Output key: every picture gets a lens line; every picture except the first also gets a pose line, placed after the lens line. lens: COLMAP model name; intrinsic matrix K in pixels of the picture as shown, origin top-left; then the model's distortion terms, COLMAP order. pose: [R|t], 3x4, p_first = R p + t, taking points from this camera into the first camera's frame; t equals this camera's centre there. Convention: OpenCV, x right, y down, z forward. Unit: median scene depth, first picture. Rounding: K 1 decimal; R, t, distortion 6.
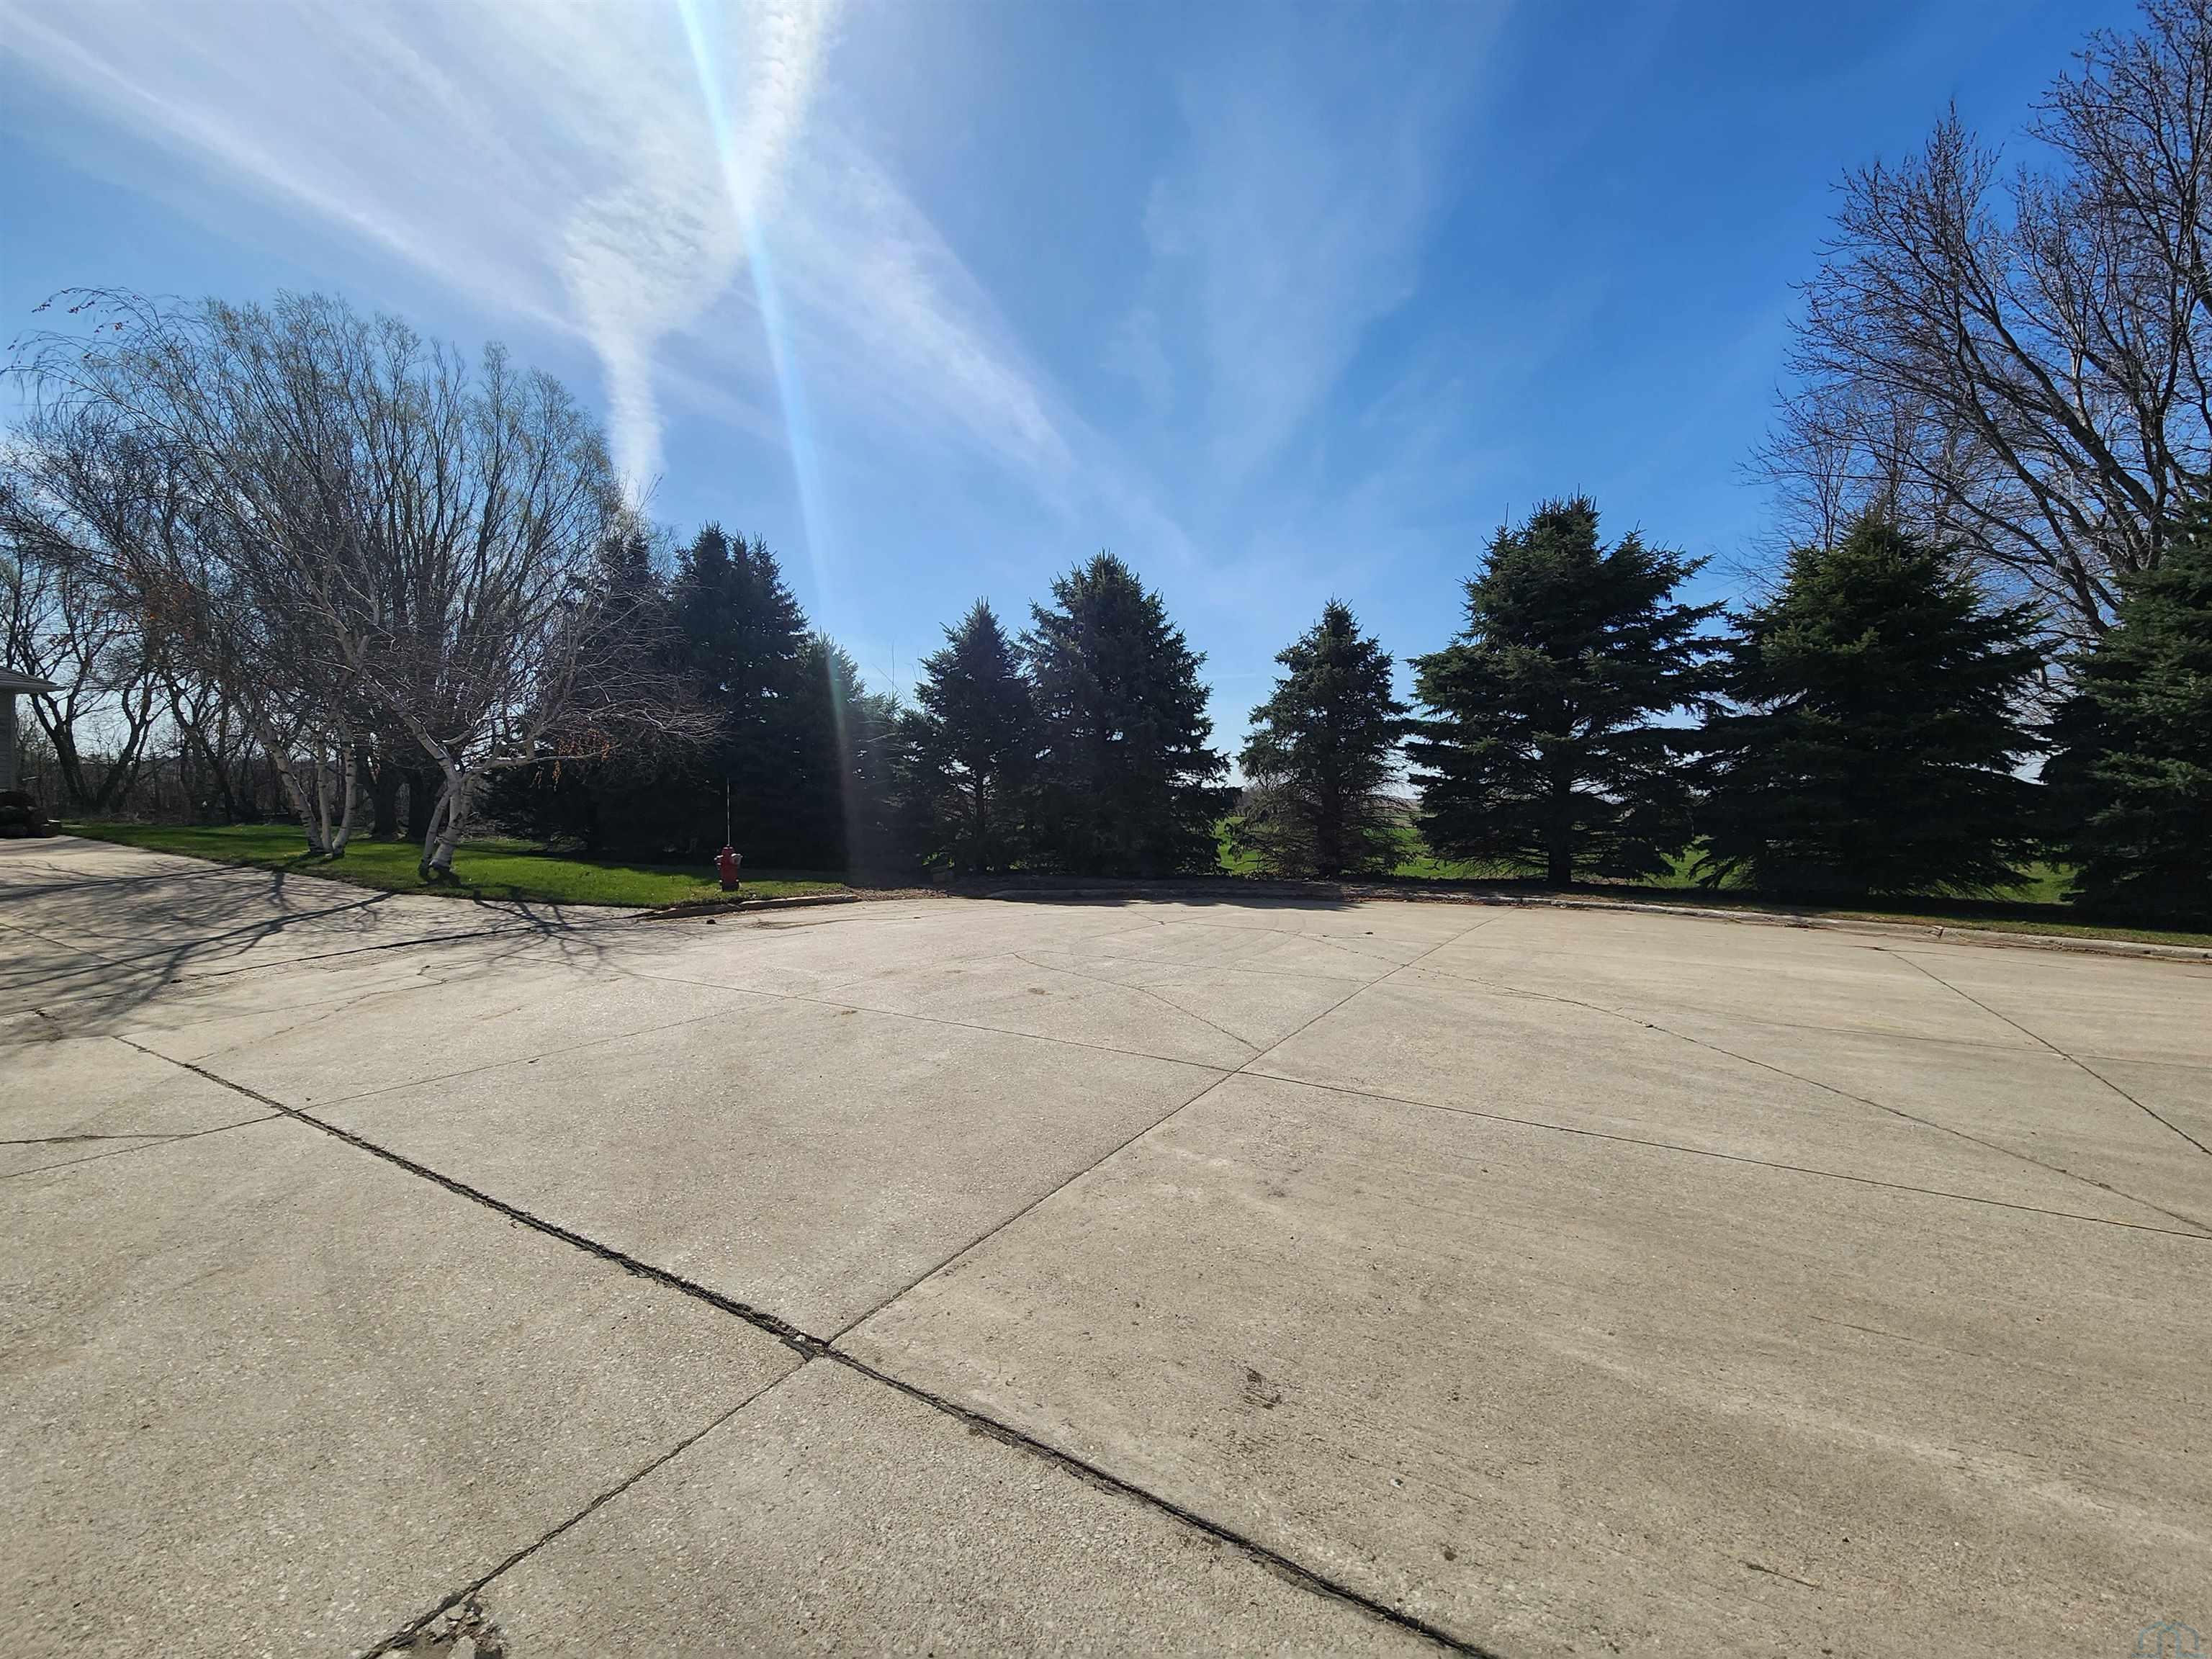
lens RADIAL K [[907.2, 0, 1105.0], [0, 907.2, 831.7], [0, 0, 1]] dist [0.004785, -0.002857]
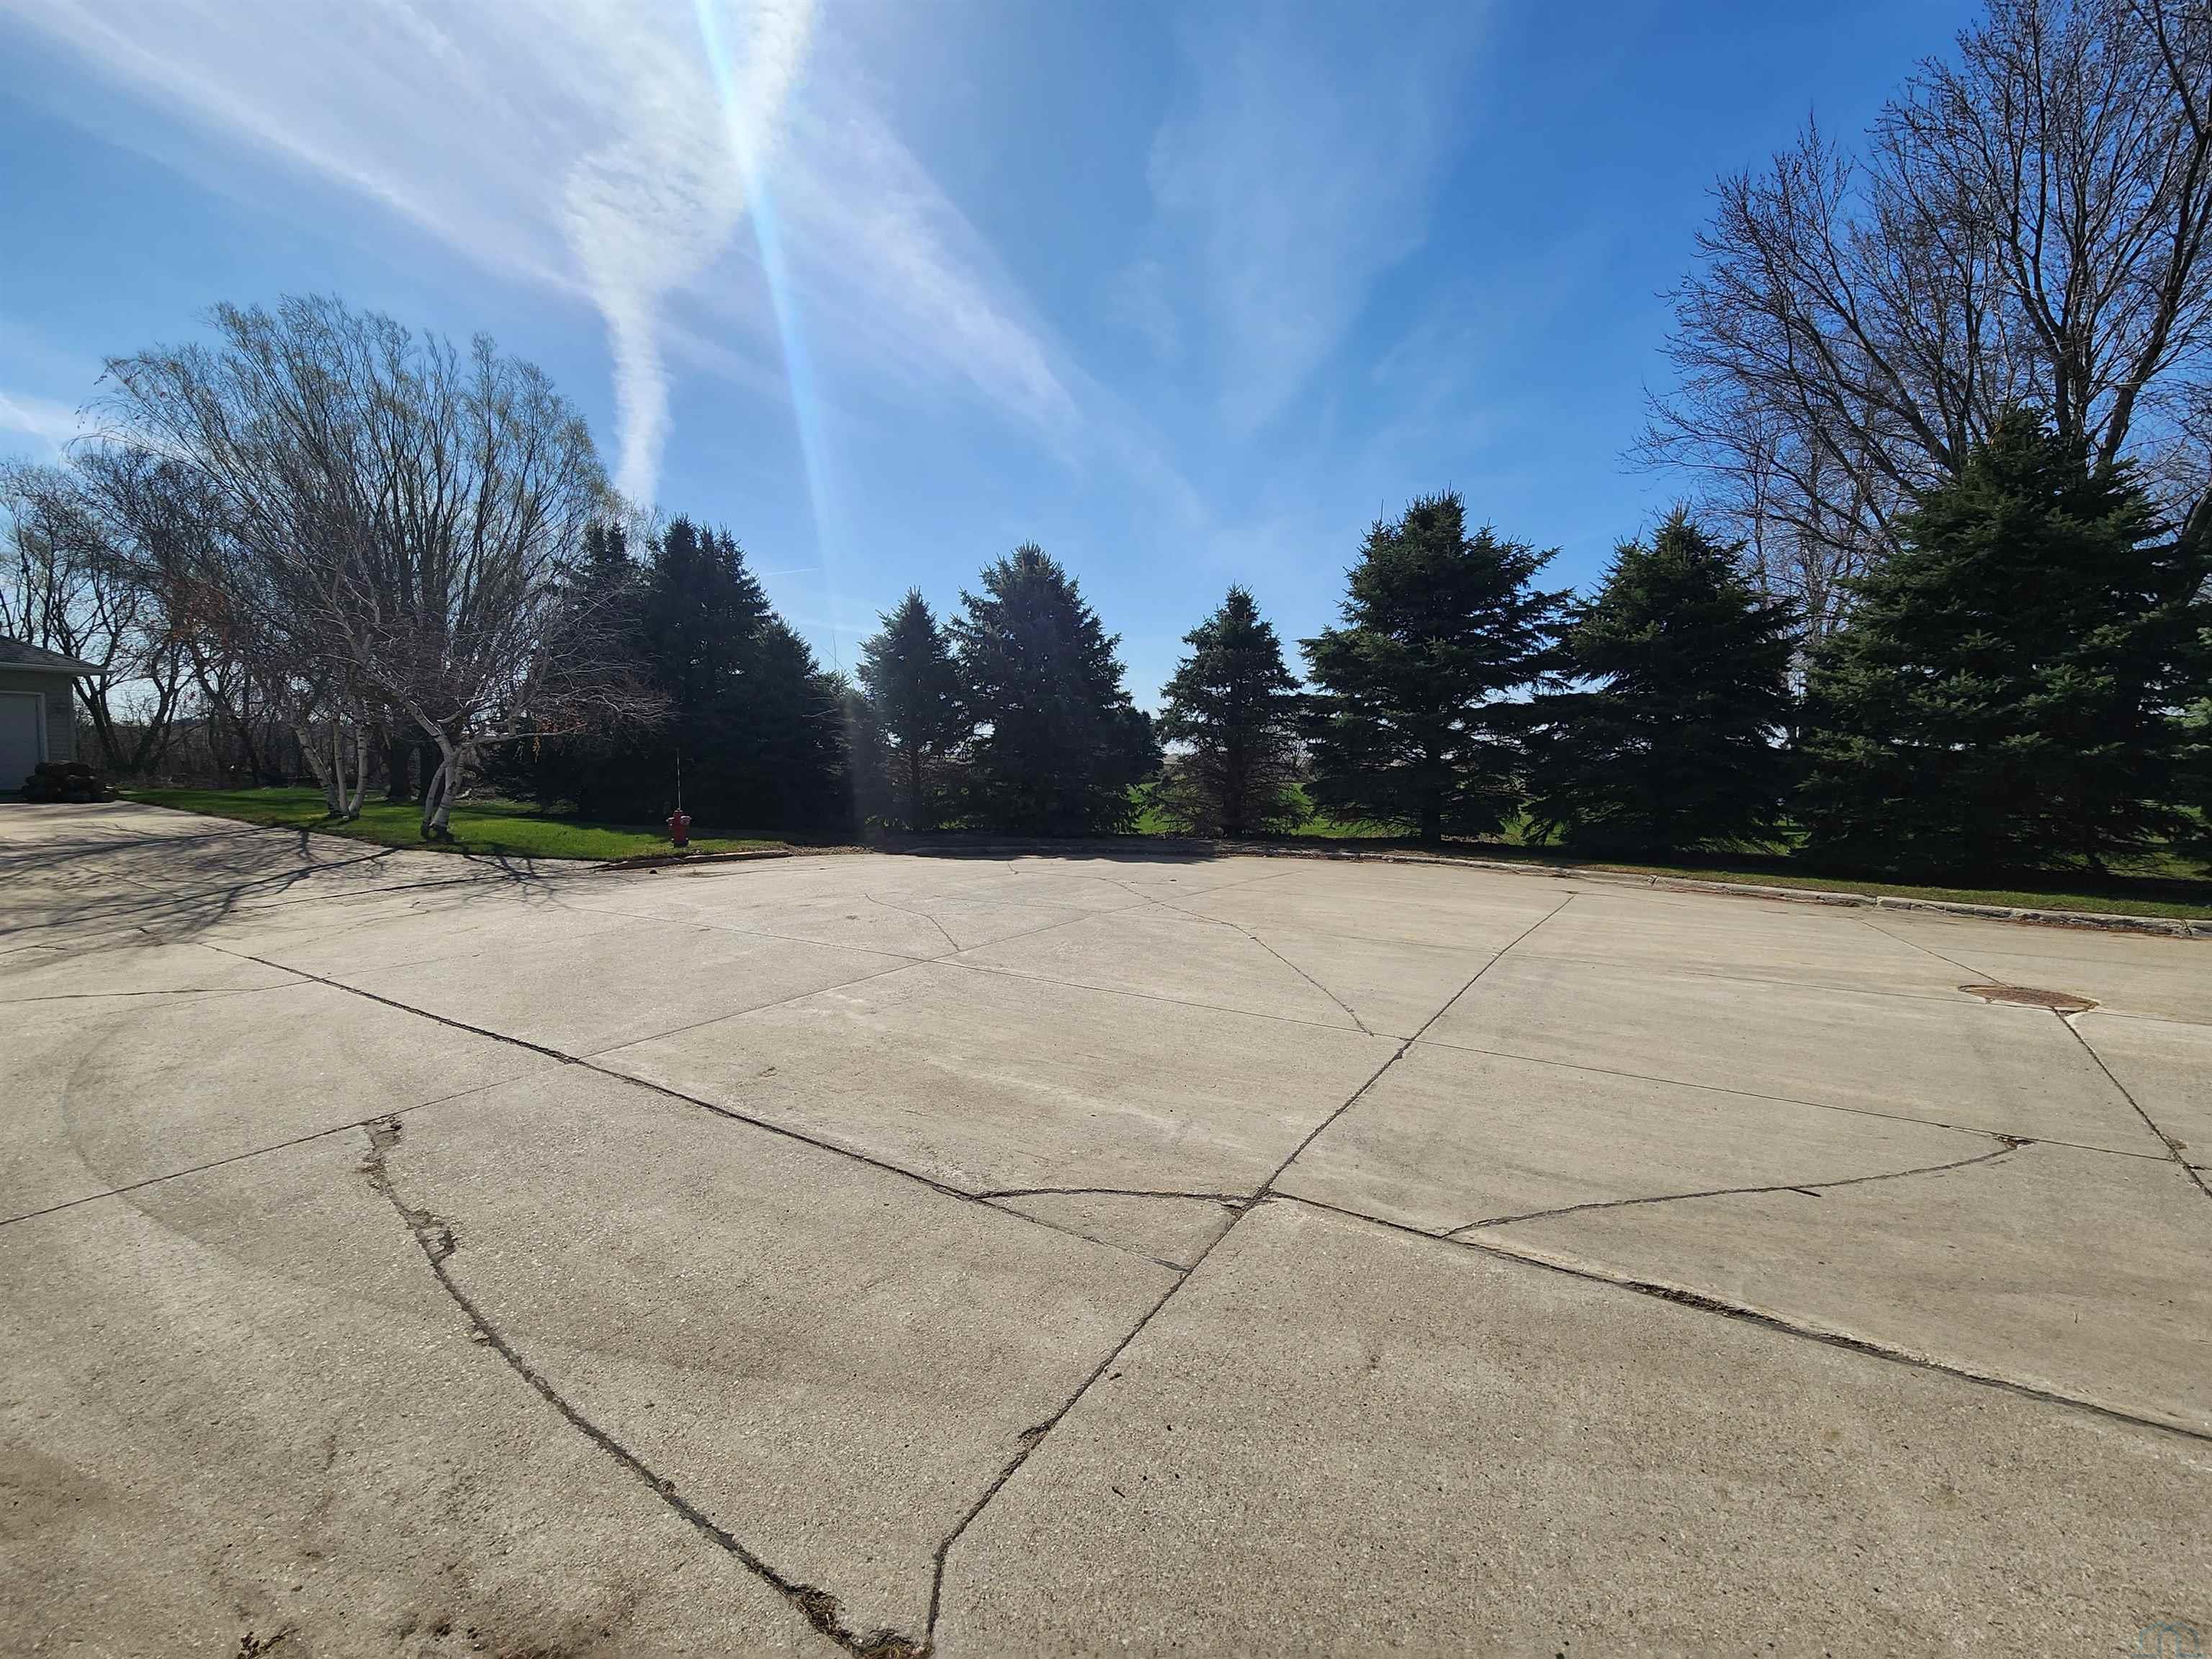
lens RADIAL K [[907.2, 0, 1102.9], [0, 907.2, 822.0], [0, 0, 1]] dist [0.004785, -0.002857]
pose [[0.999896, -0.000745, -0.014425, 0.110268], [0.001234, 0.999423, 0.033936, -0.005221], [0.014391, -0.033951, 0.999320, -0.123417]]
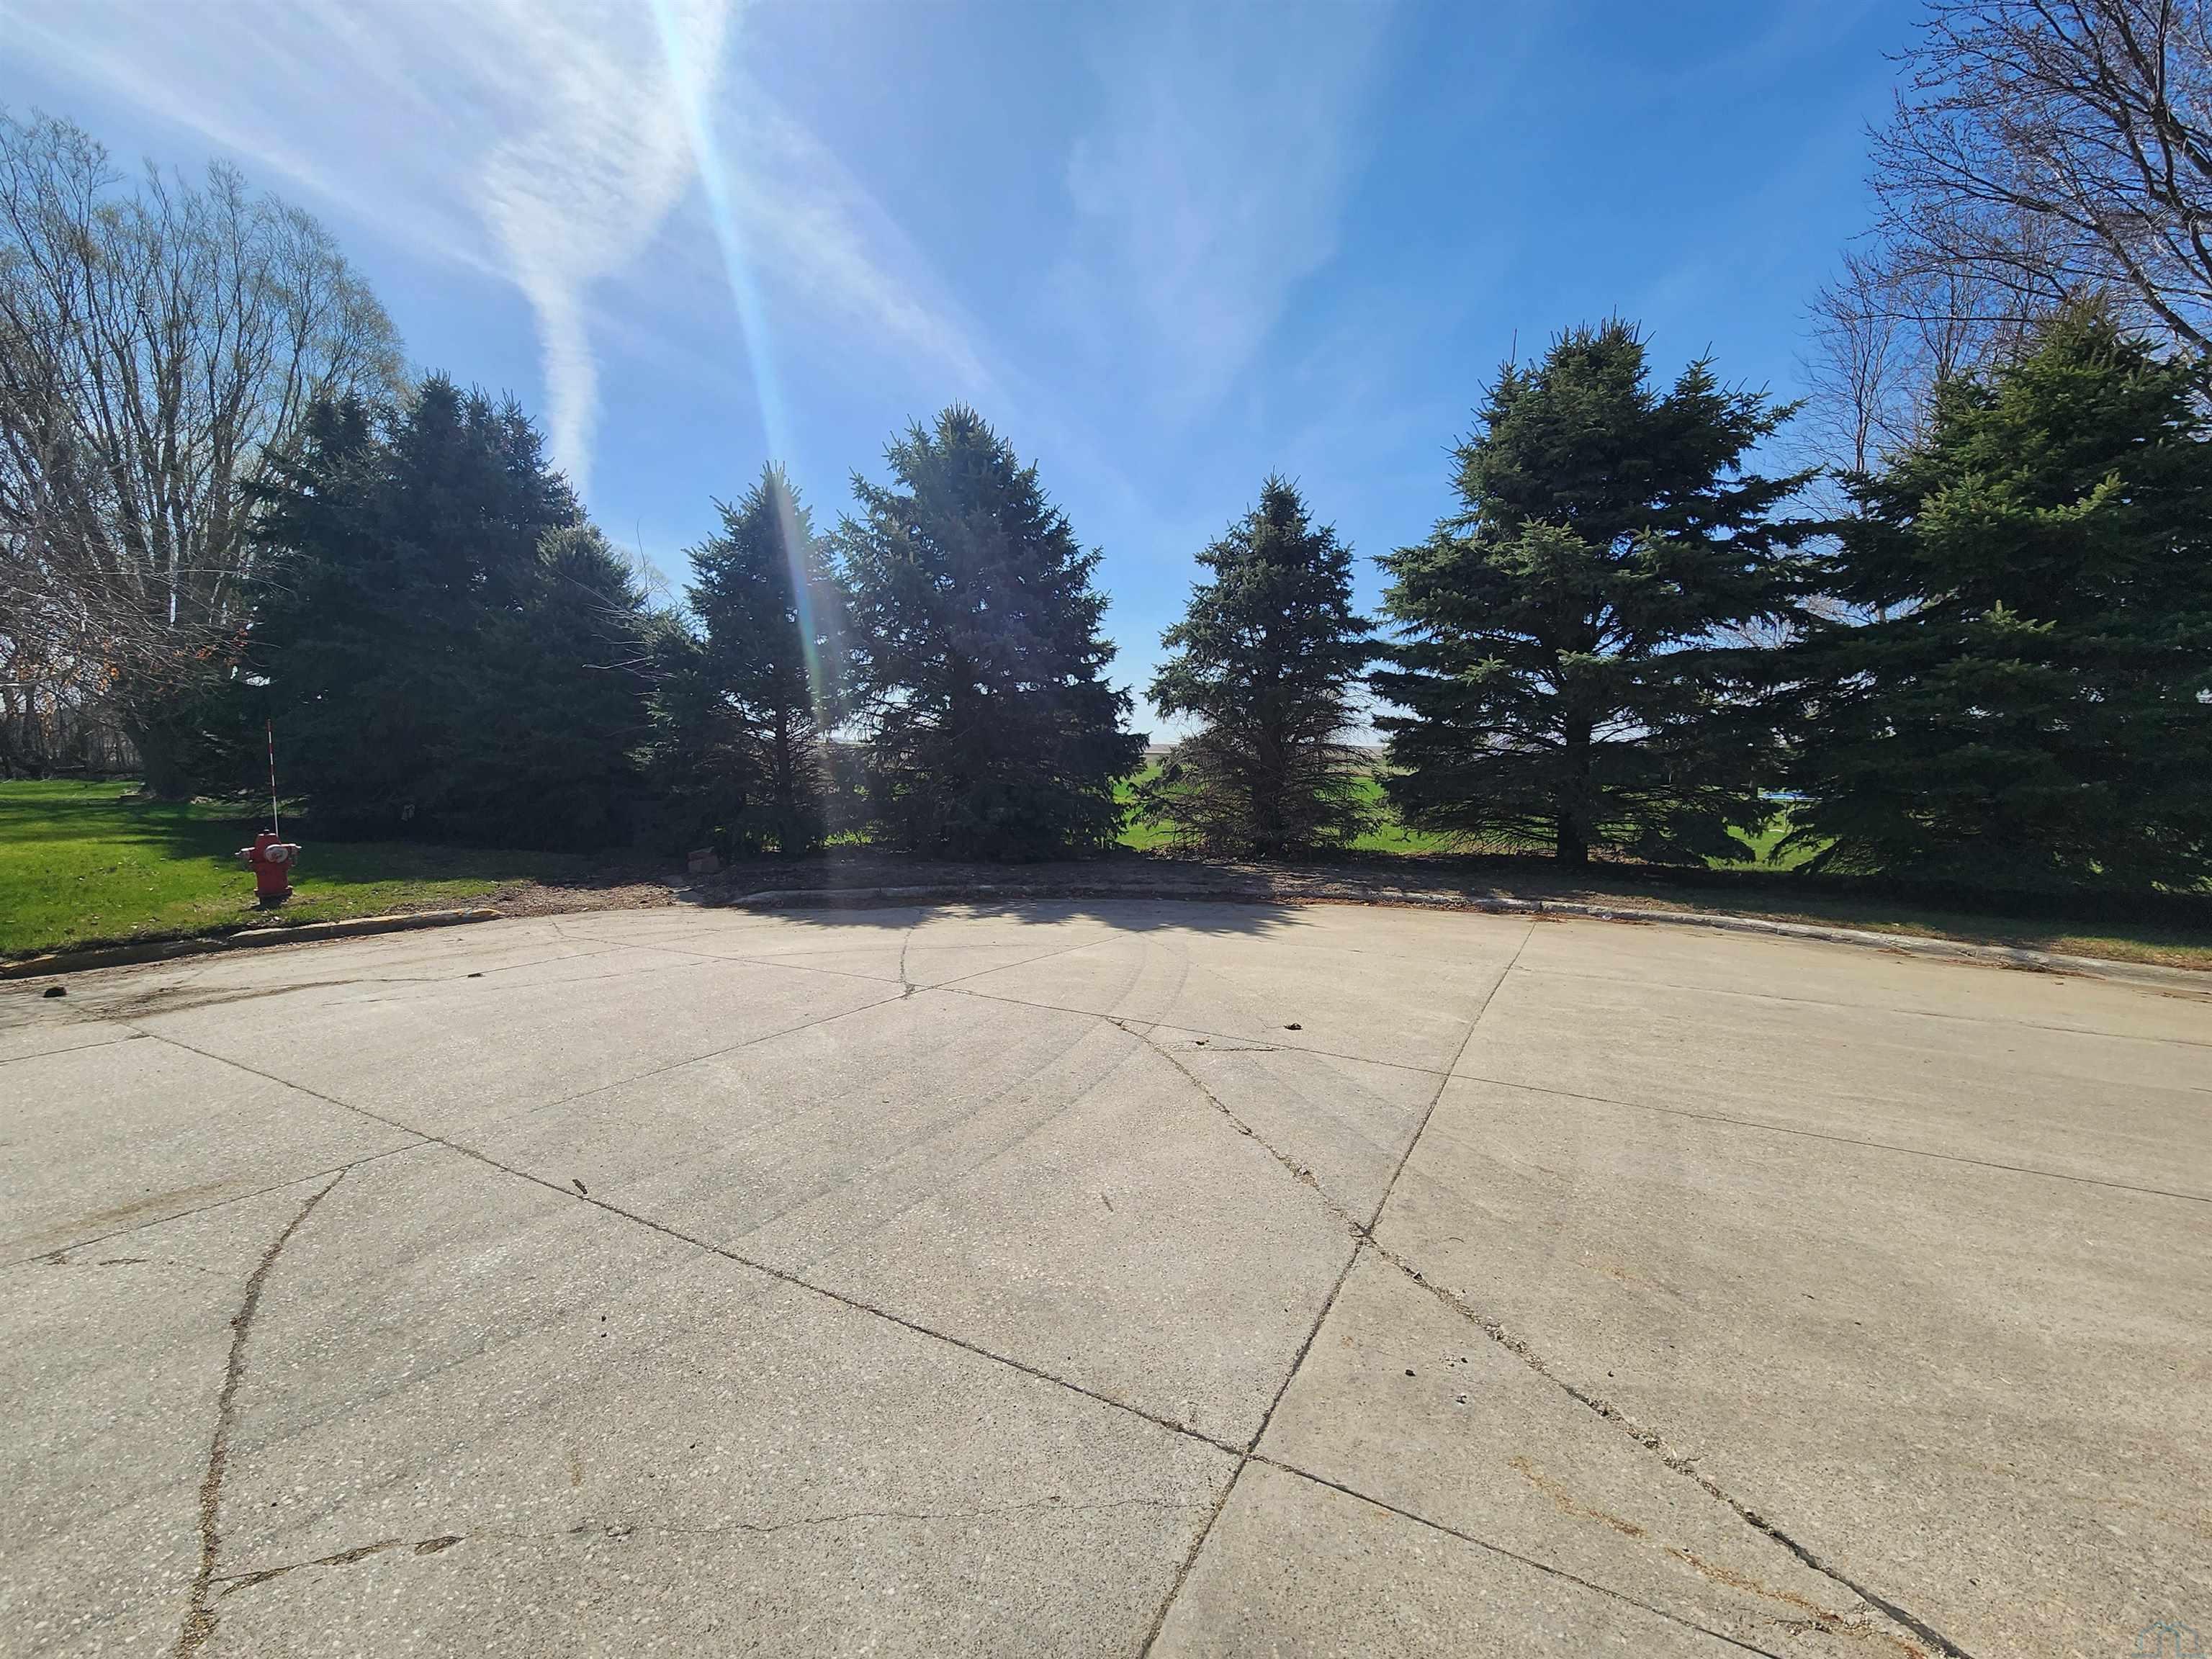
lens RADIAL K [[907.2, 0, 1098.2], [0, 907.2, 830.7], [0, 0, 1]] dist [0.004785, -0.002857]
pose [[0.999554, -0.004996, 0.029449, 0.089743], [0.003299, 0.998348, 0.057366, -0.012971], [-0.029687, -0.057243, 0.997919, 0.267240]]
